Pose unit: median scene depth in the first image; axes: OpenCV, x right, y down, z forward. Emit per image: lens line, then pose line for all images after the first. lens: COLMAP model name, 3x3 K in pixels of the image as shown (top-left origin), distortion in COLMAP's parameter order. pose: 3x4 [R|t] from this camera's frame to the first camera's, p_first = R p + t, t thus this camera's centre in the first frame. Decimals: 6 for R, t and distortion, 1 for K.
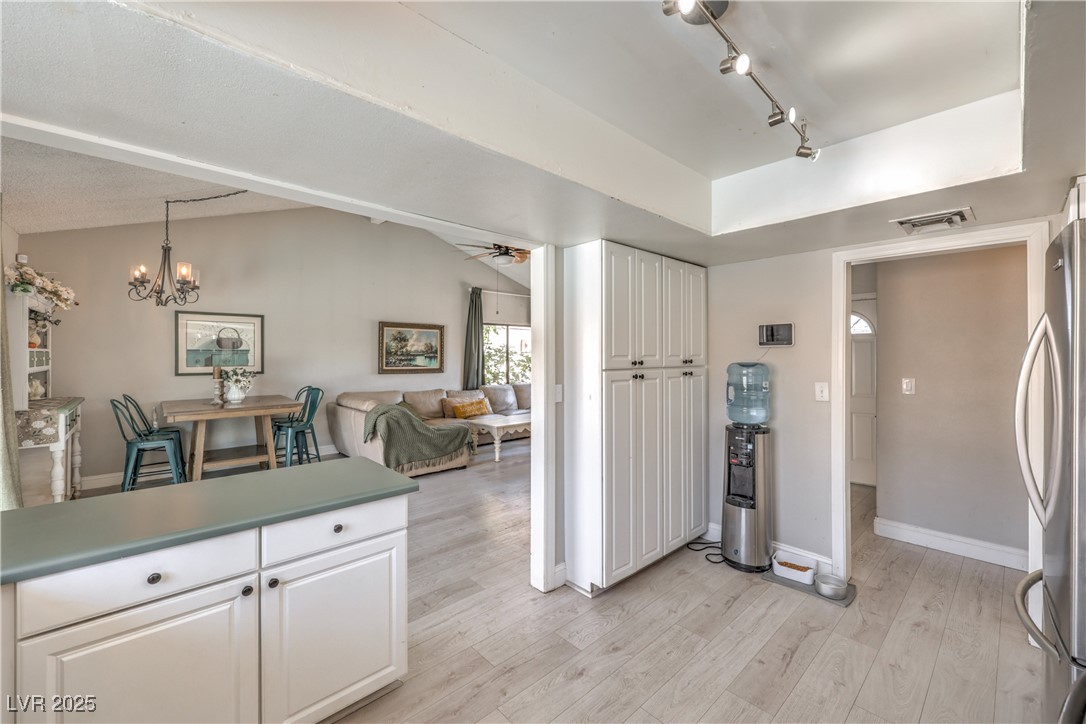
lens RADIAL K [[438.8, 0, 546.6], [0, 438.8, 354.0], [0, 0, 1]] dist [0.000656, 0.000285]
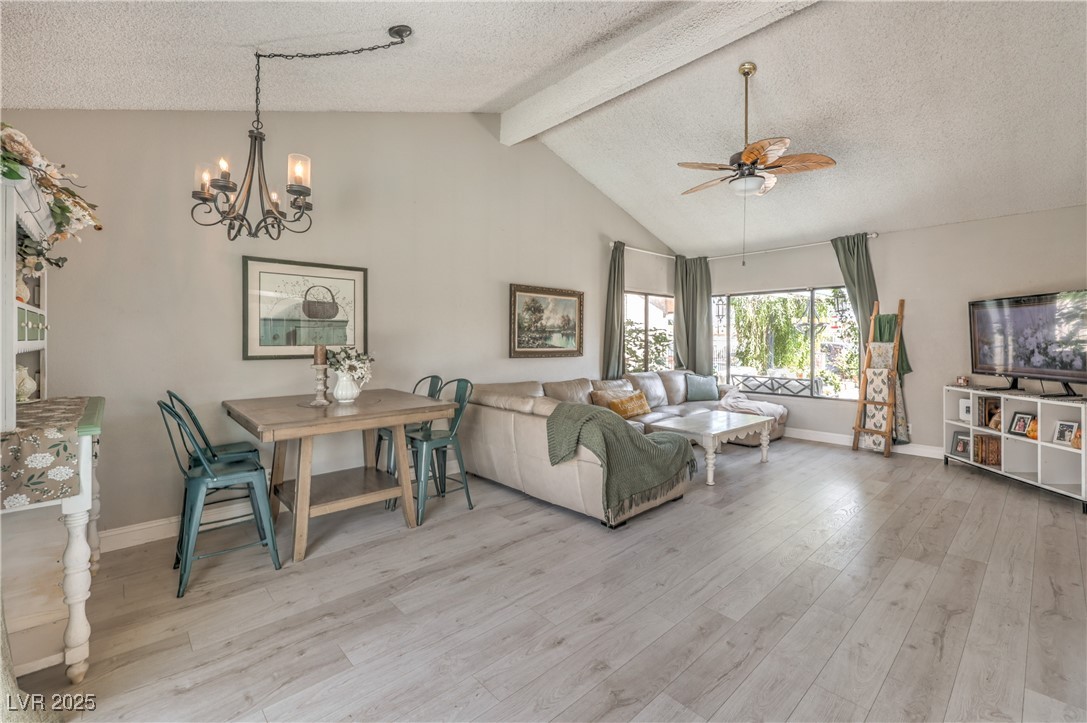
lens RADIAL K [[471.8, 0, 581.9], [0, 471.8, 338.9], [0, 0, 1]] dist [0.000677, -0.000443]
pose [[0.999191, 0.000784, 0.040210, -0.296227], [-0.000853, 0.999998, 0.001694, 0.013713], [-0.040209, -0.001727, 0.999190, 0.234124]]
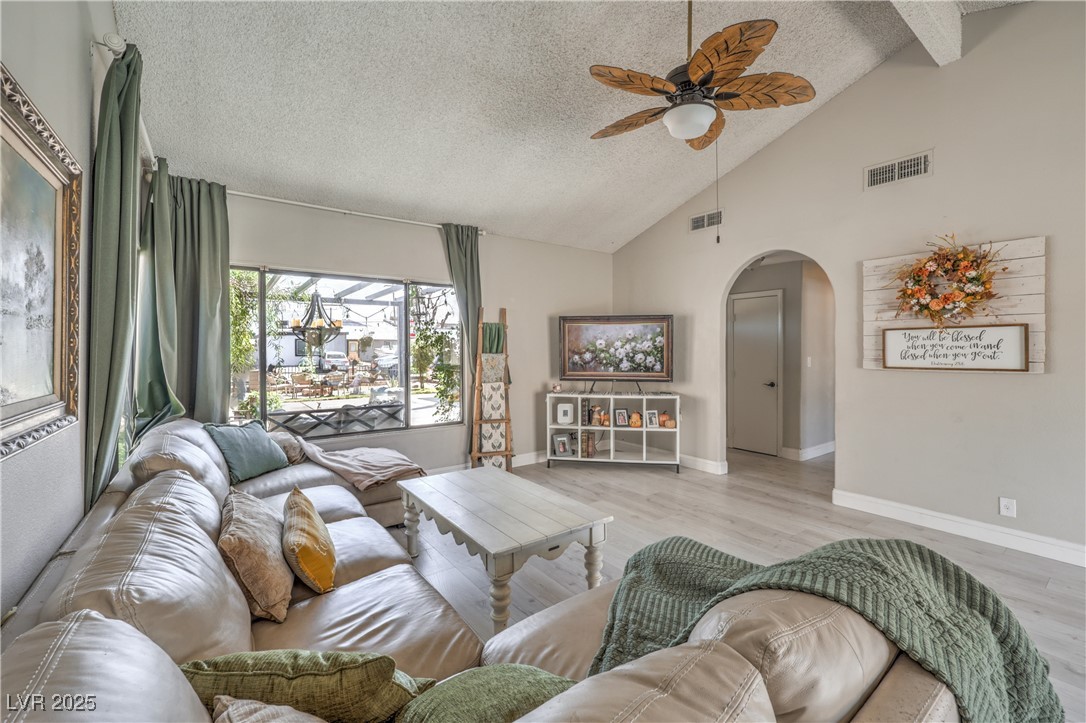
lens RADIAL K [[449.0, 0, 564.9], [0, 449.0, 349.4], [0, 0, 1]] dist [-0.003095, -0.000136]
pose [[0.093373, 0.001125, 0.995631, -0.440919], [-0.001447, 0.999998, -0.000994, 0.014624], [-0.995630, -0.001348, 0.093374, 0.852801]]
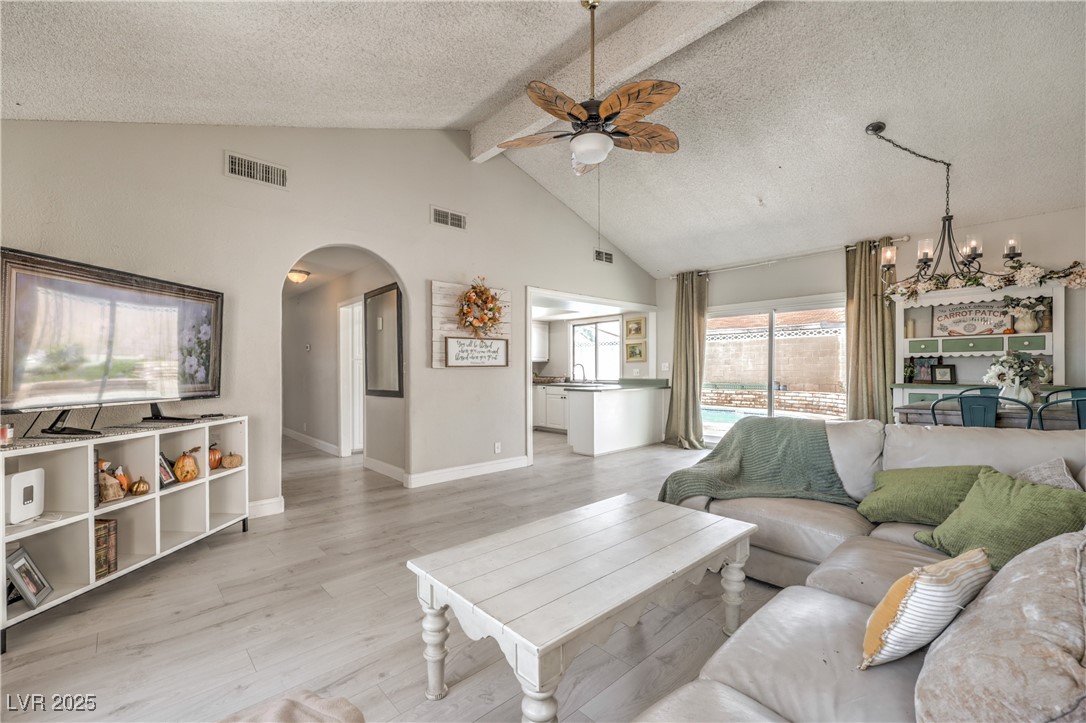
lens RADIAL K [[459.1, 0, 539.6], [0, 459.1, 366.2], [0, 0, 1]] dist [-0.000922, -0.000153]
pose [[-0.999908, 0.002463, 0.013332, -0.033468], [0.002426, 0.999993, -0.002782, 0.036705], [-0.013338, -0.002750, -0.999907, 1.226924]]
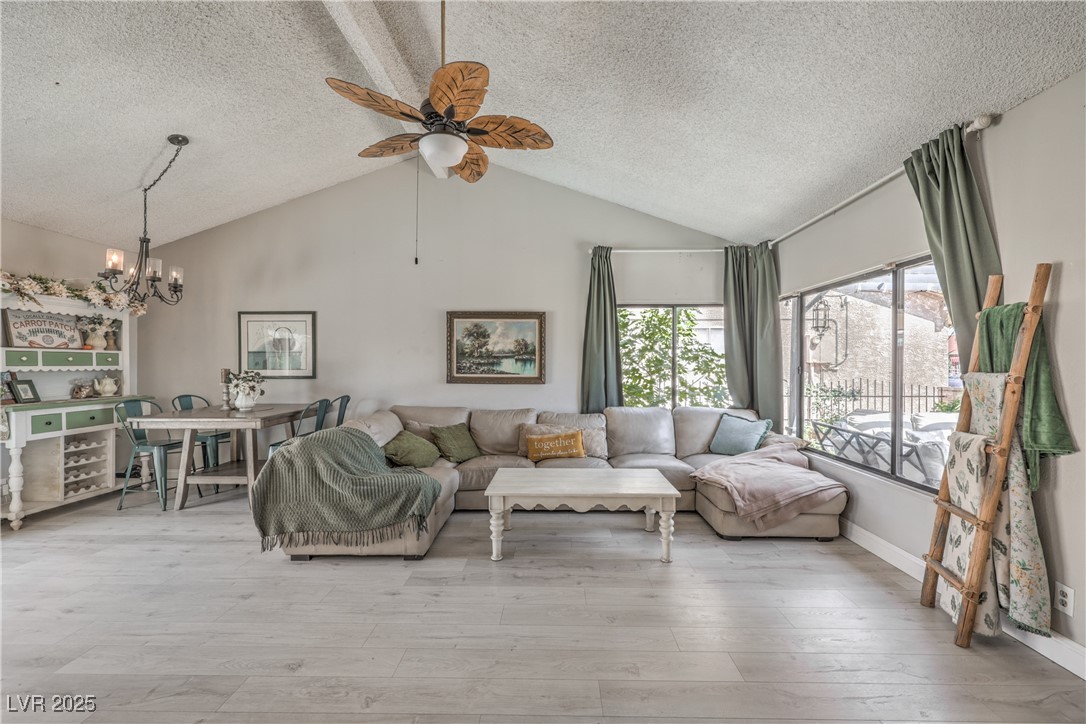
lens RADIAL K [[445.8, 0, 543.1], [0, 445.8, 368.1], [0, 0, 1]] dist [-0.000727, -0.000008]
pose [[0.720322, 0.006051, -0.693614, 0.249697], [0.001629, 0.999944, 0.010416, 0.013235], [0.693638, -0.008633, 0.720272, 0.573001]]
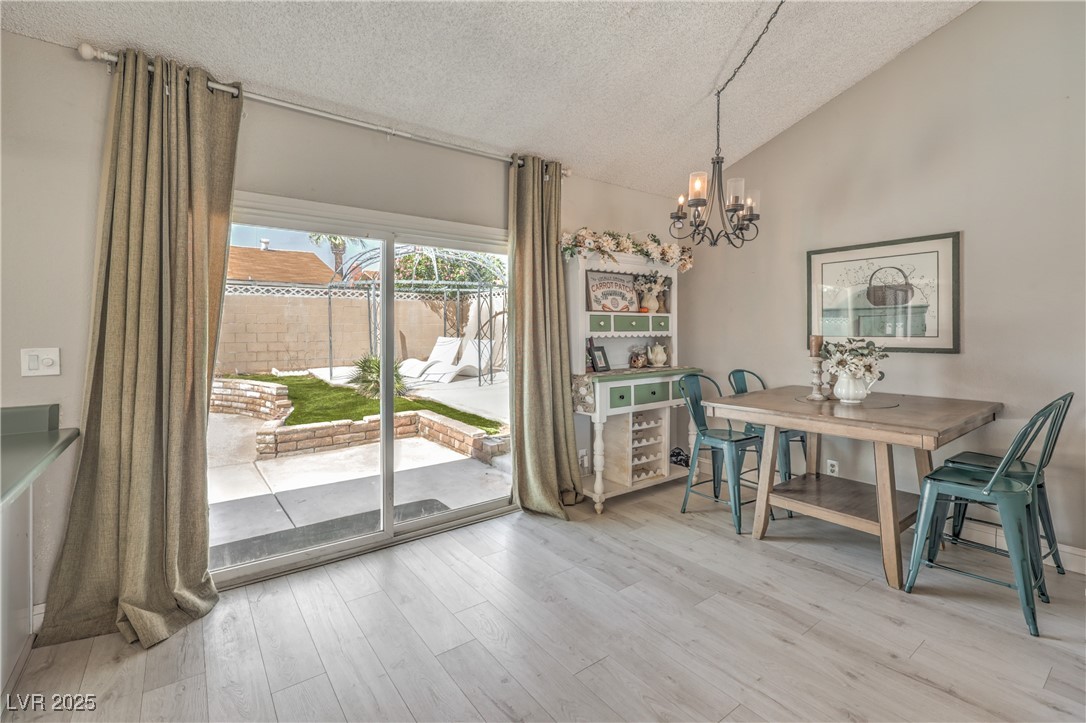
lens RADIAL K [[470.9, 0, 515.0], [0, 470.9, 332.9], [0, 0, 1]] dist [-0.000166, -0.000171]
pose [[-0.131067, 0.004351, -0.991364, -0.059512], [0.006761, 0.999971, 0.003495, 0.014532], [0.991351, -0.006244, -0.131092, 0.495678]]
